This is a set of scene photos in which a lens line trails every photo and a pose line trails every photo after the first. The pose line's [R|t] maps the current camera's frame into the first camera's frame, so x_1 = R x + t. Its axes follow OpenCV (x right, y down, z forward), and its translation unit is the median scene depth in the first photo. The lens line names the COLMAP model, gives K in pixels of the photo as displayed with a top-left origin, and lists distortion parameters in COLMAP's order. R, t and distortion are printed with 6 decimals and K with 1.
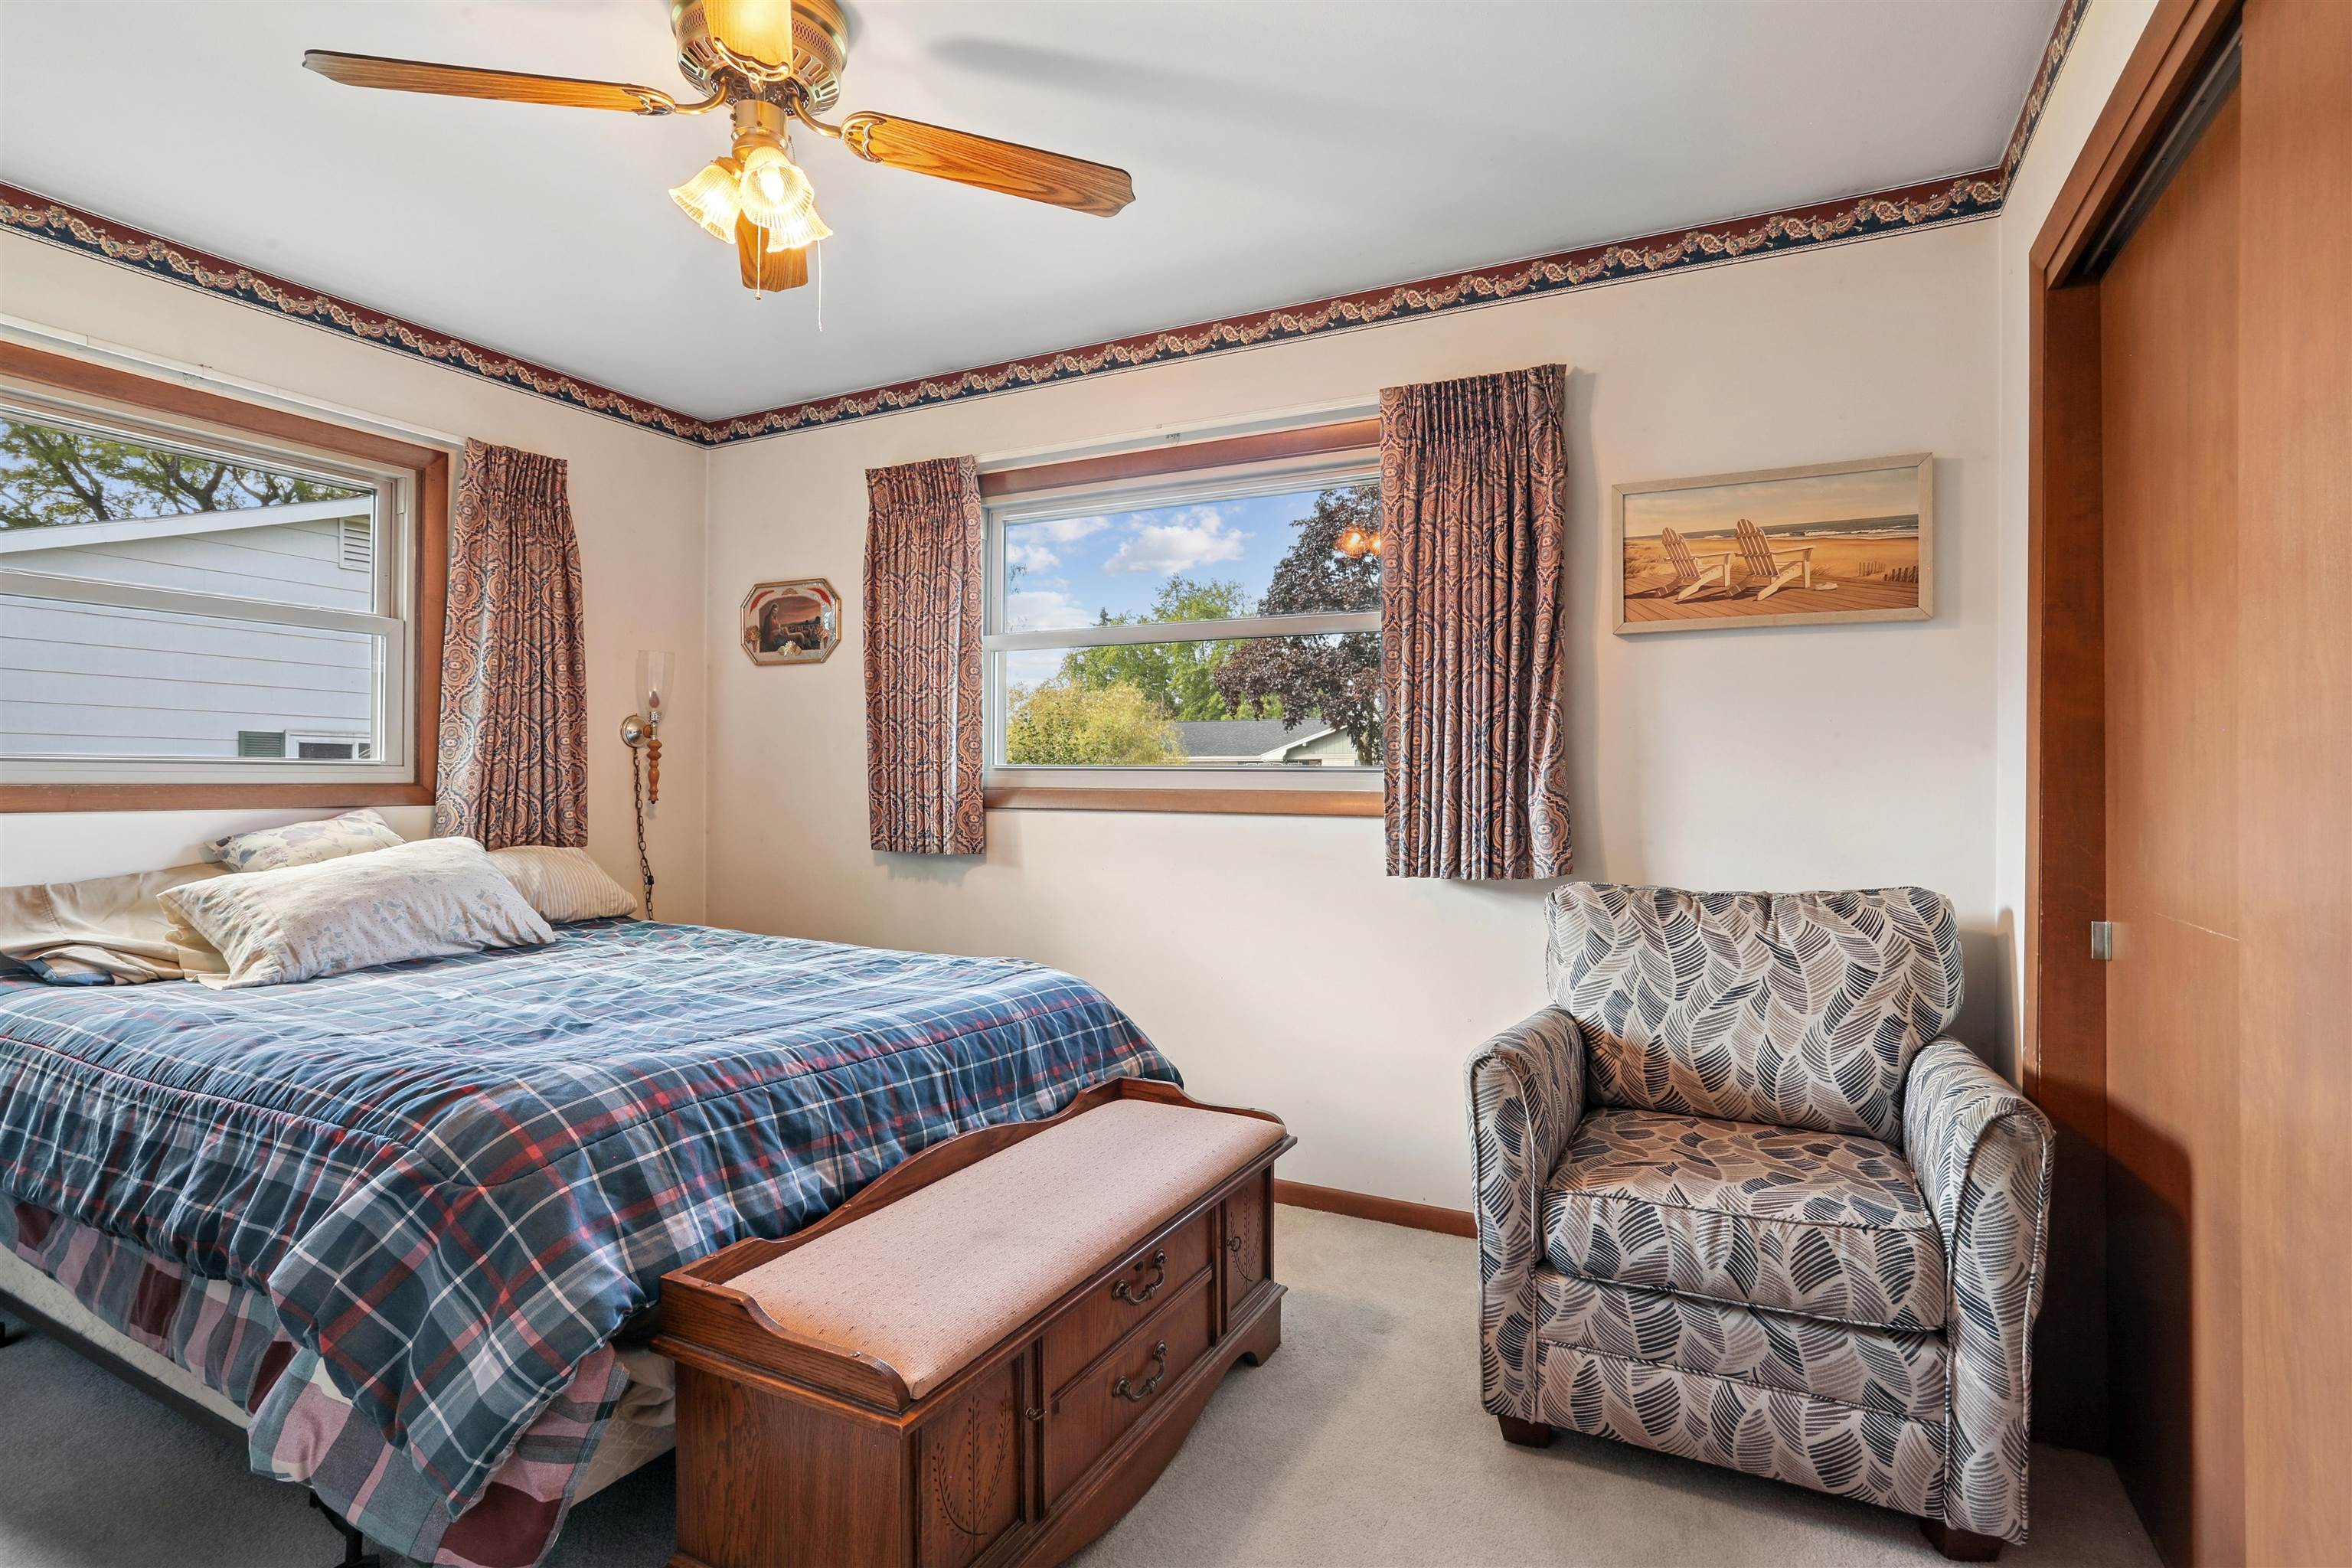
lens RADIAL K [[1150.1, 0, 1176.0], [0, 1150.1, 784.0], [0, 0, 1]] dist [-0.044697, 0.019110]
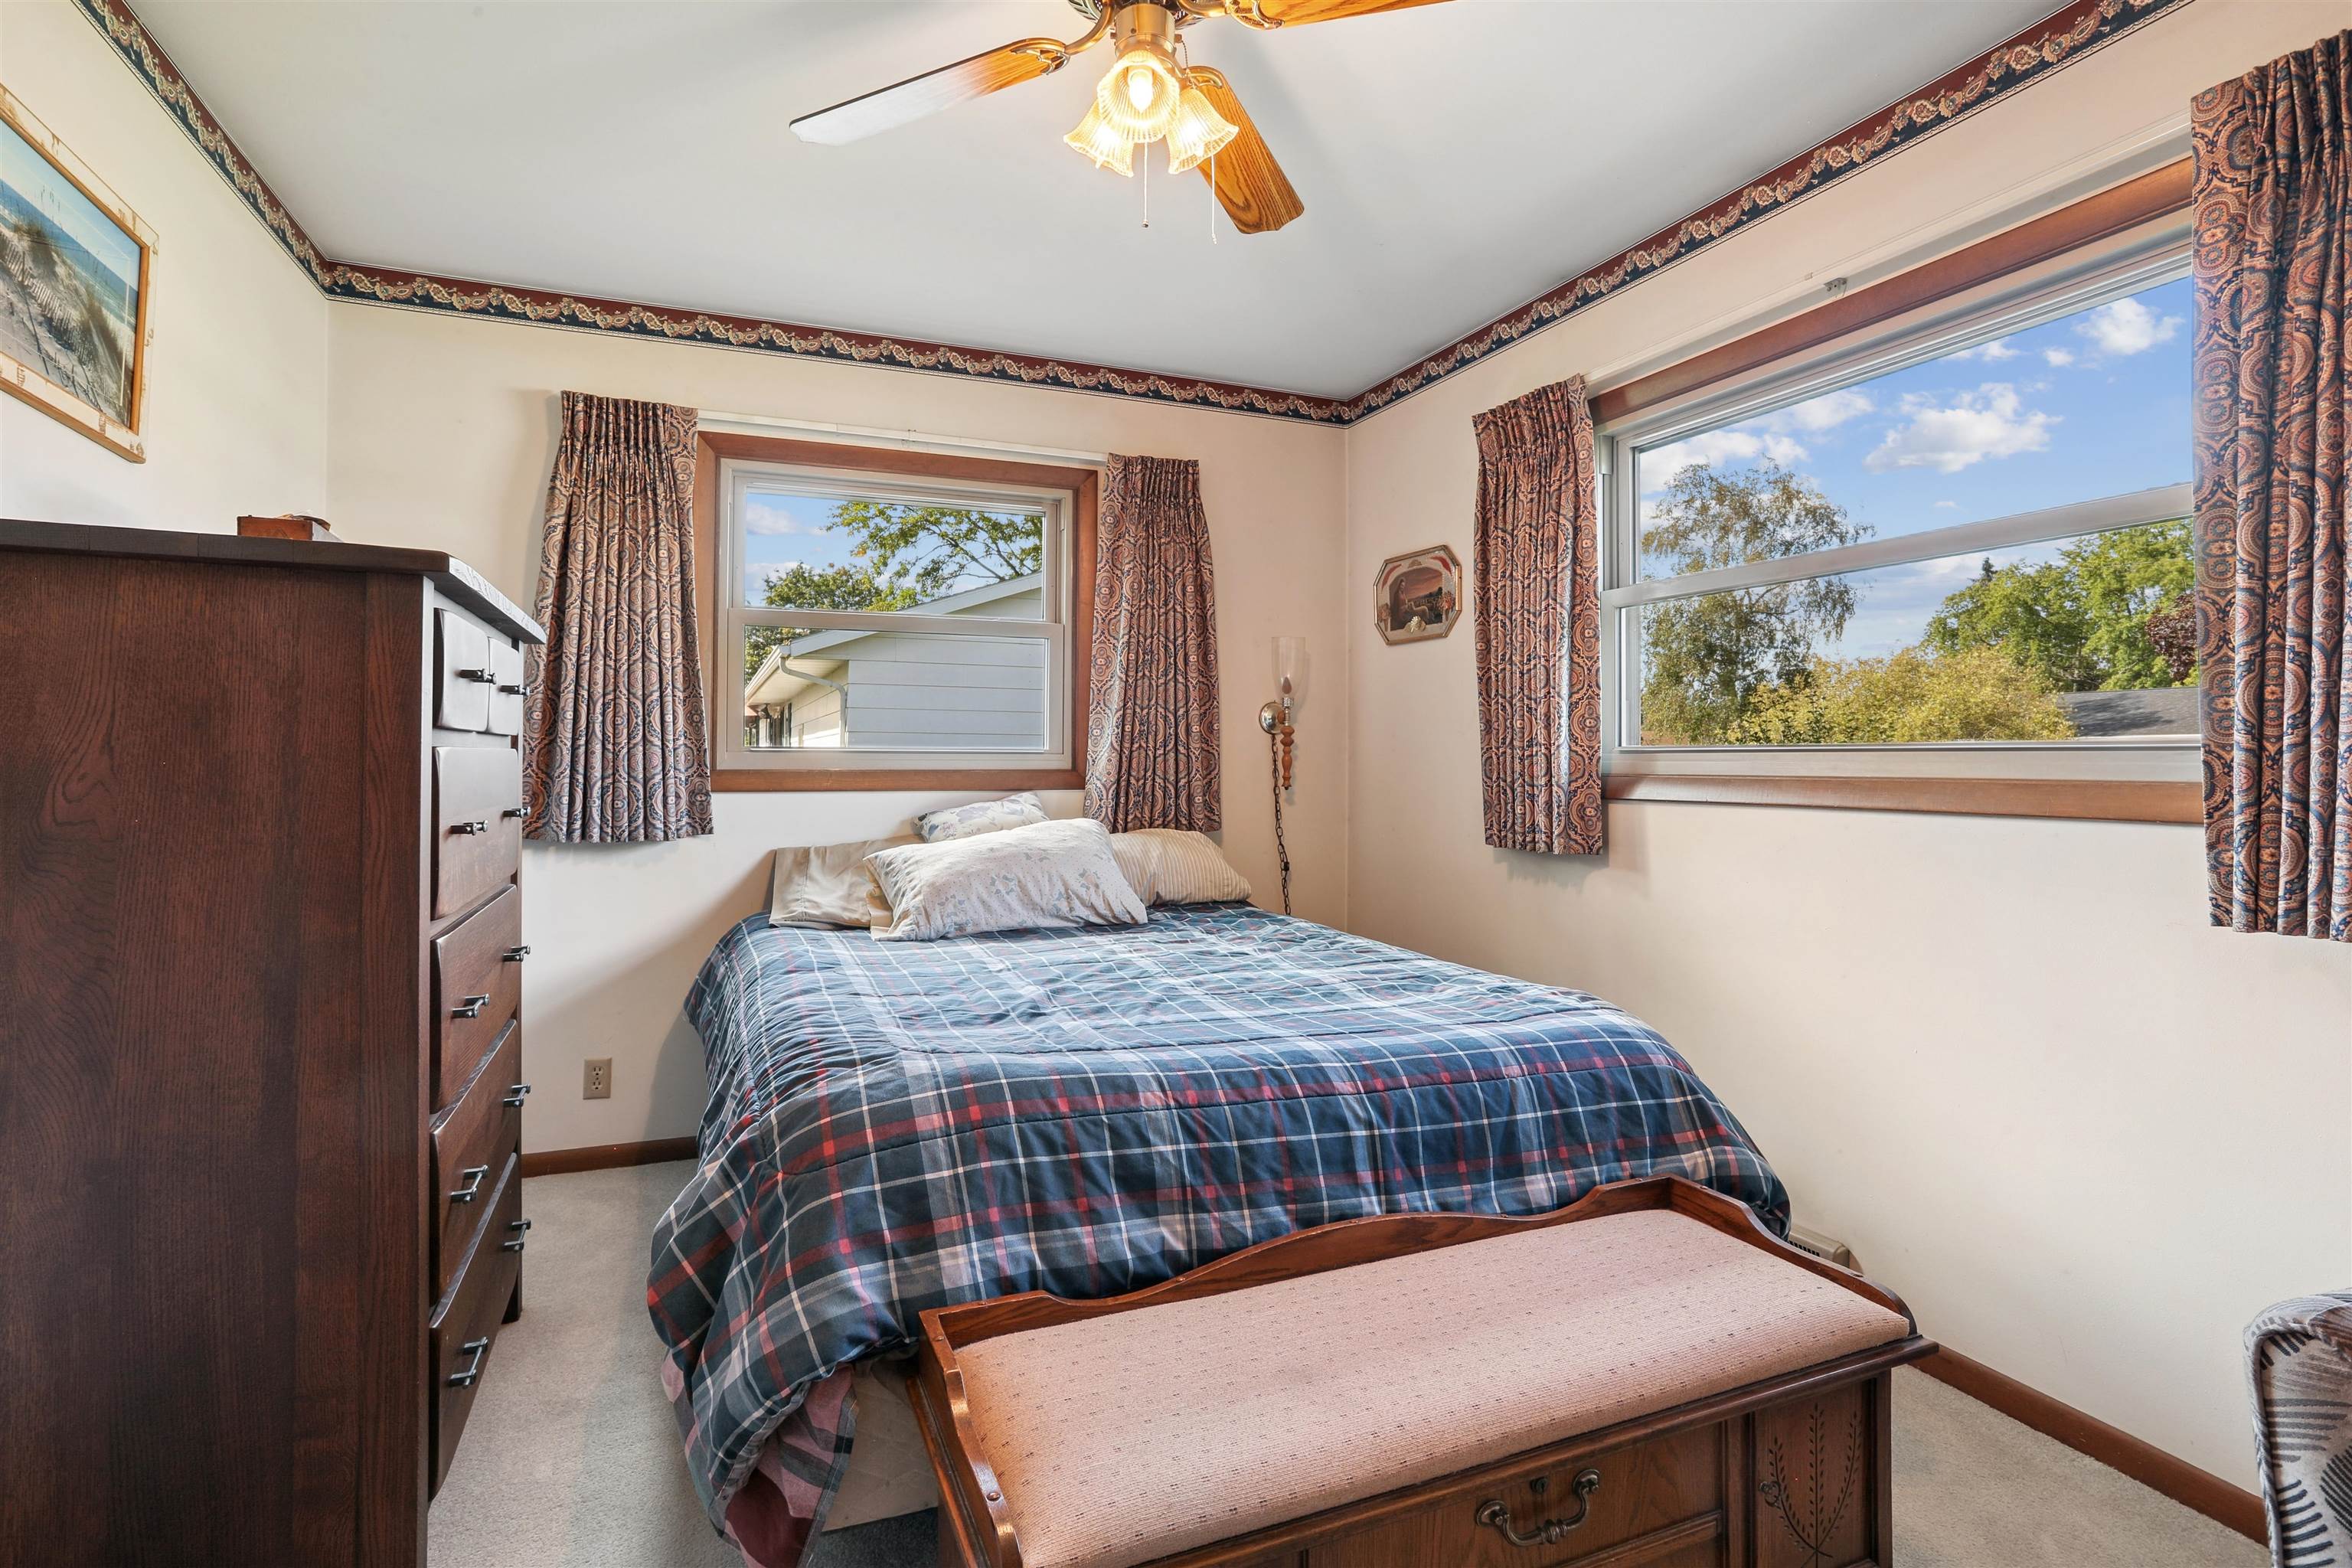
lens RADIAL K [[1176.9, 0, 1081.7], [0, 1176.9, 757.1], [0, 0, 1]] dist [-0.042357, 0.026832]
pose [[0.770140, -0.006953, -0.637837, 0.116666], [-0.000424, 0.999935, -0.011412, 0.000790], [0.637875, 0.009059, 0.770087, 0.174729]]
